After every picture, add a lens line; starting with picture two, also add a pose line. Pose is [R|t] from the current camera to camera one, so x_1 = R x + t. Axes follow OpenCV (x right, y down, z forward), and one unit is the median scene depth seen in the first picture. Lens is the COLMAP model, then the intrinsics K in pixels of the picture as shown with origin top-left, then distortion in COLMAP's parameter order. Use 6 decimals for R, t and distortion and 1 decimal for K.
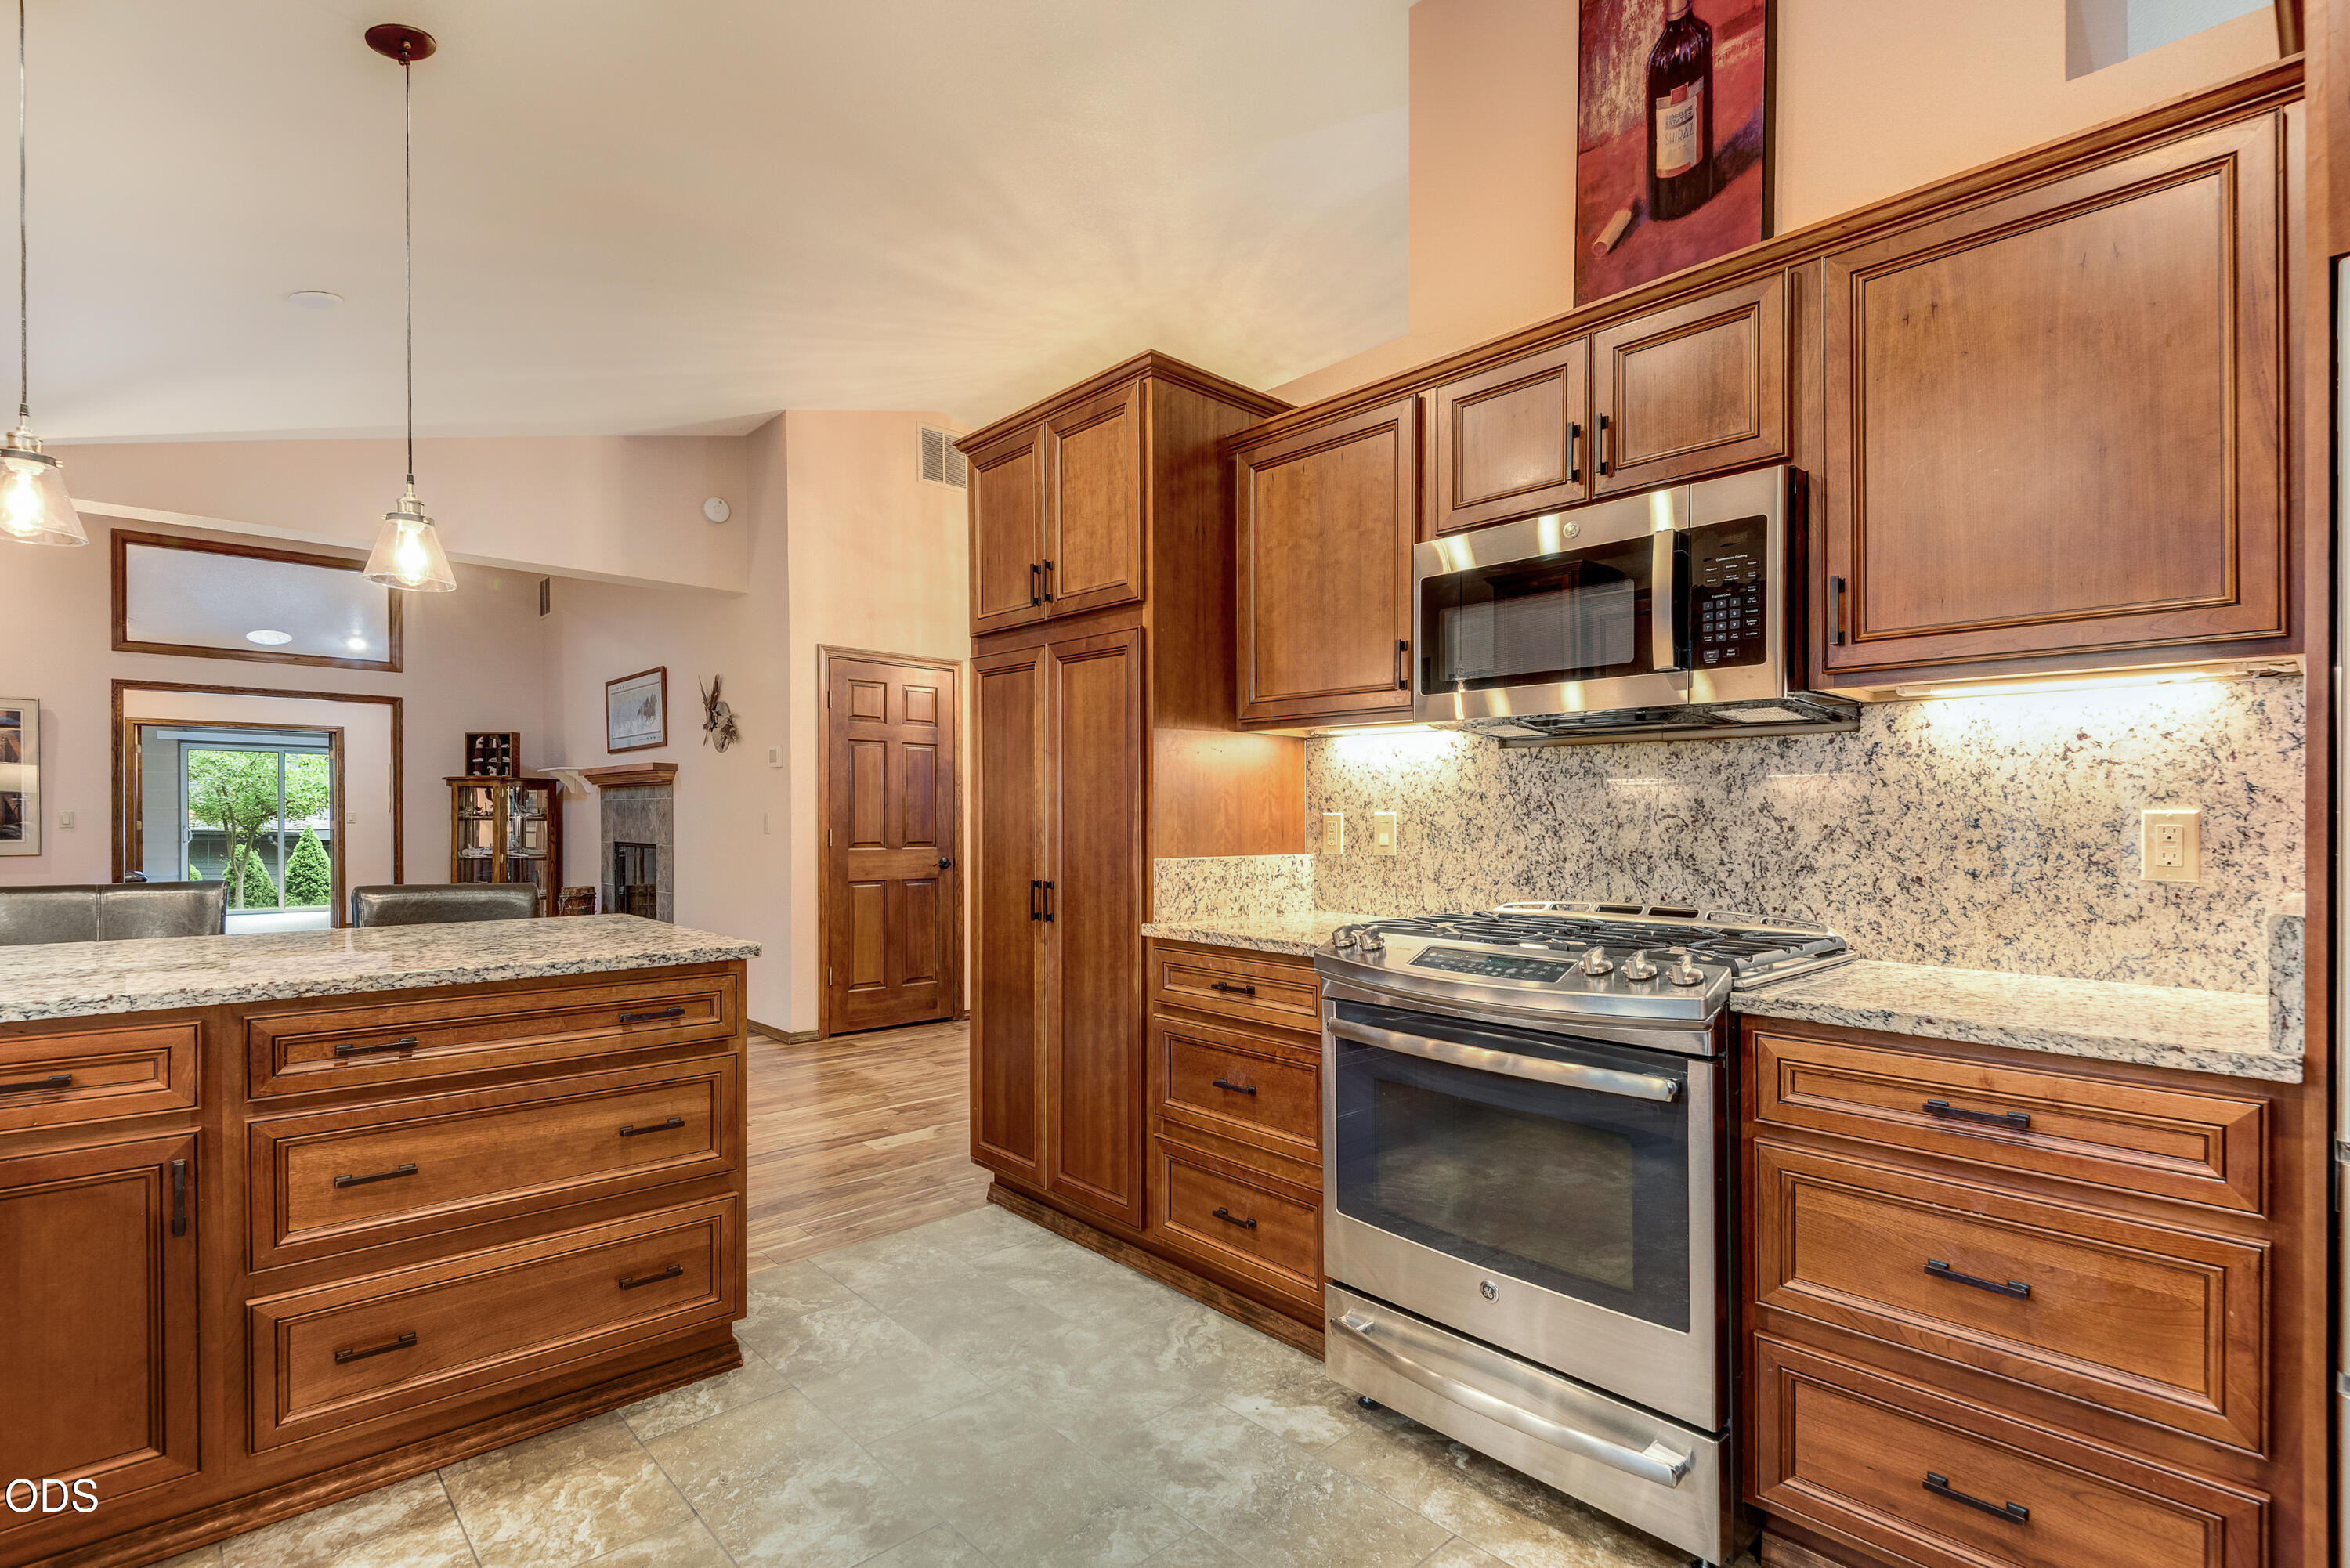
lens RADIAL K [[1103.0, 0, 1160.3], [0, 1103.0, 819.3], [0, 0, 1]] dist [0.023187, -0.009849]
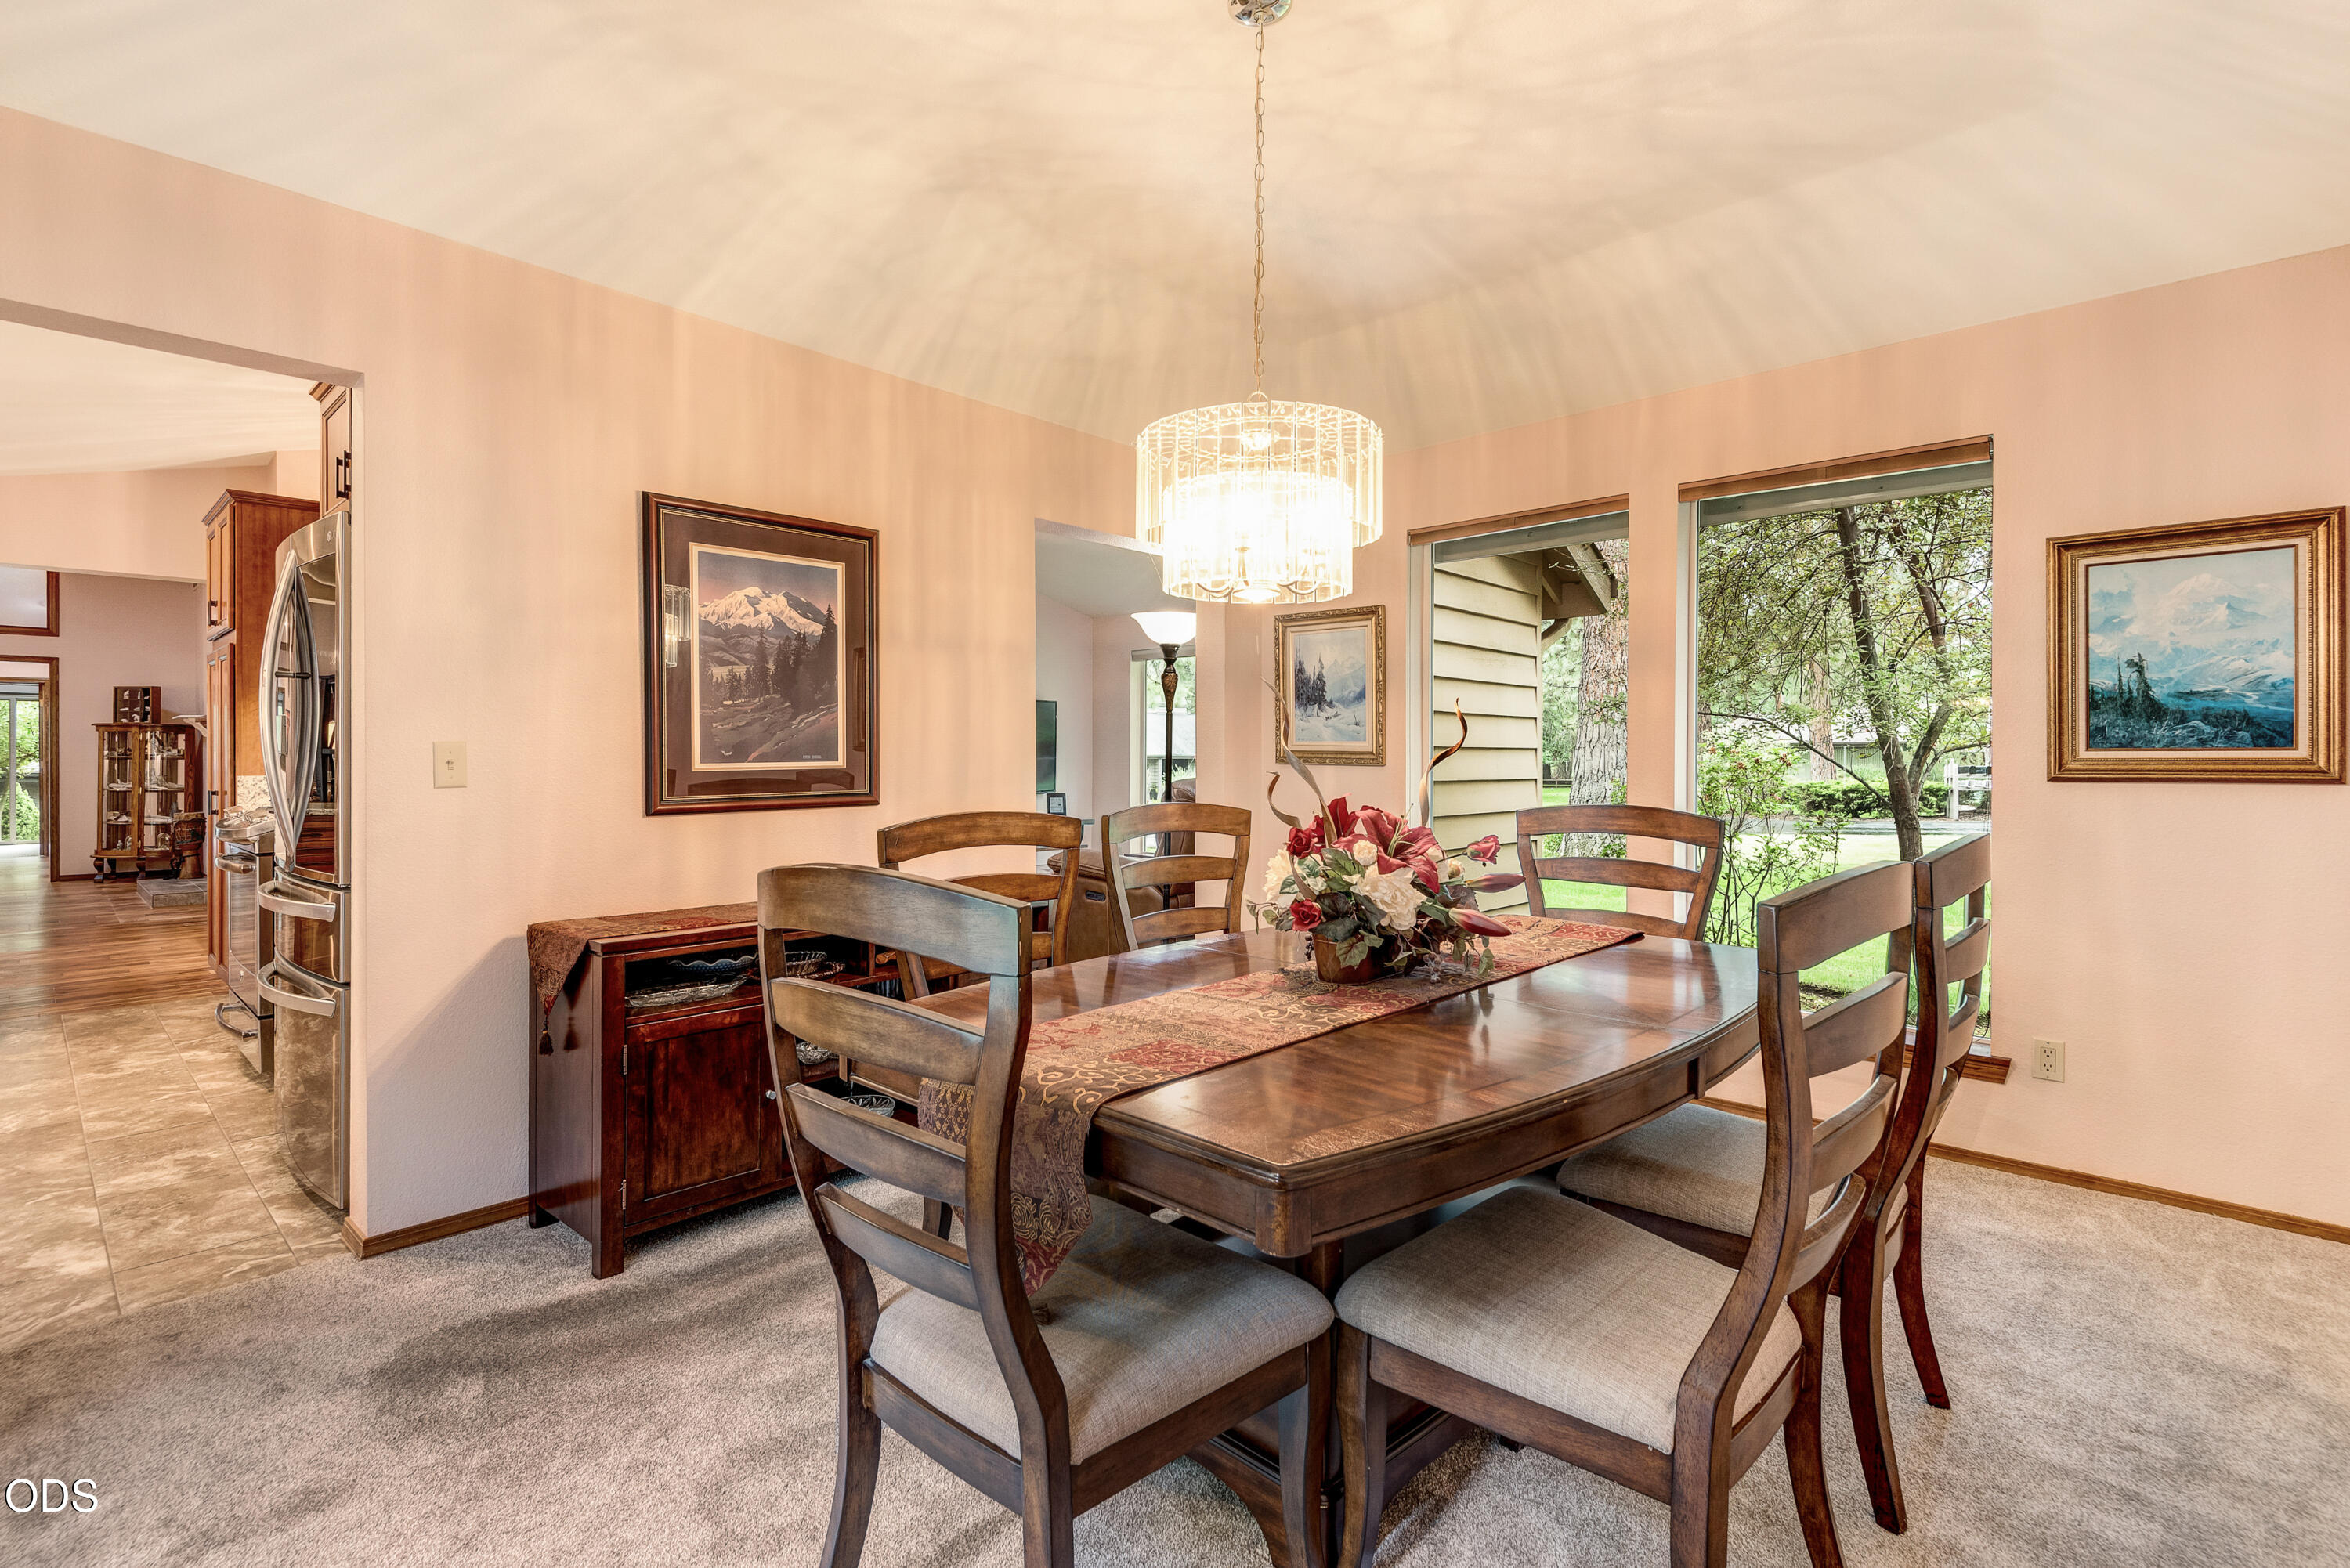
lens RADIAL K [[1103.0, 0, 1155.4], [0, 1103.0, 745.9], [0, 0, 1]] dist [0.023187, -0.009849]
pose [[0.997811, -0.010991, 0.065211, 1.524477], [0.011447, 0.999913, -0.006613, 0.021818], [-0.065133, 0.007345, 0.997850, -0.988424]]
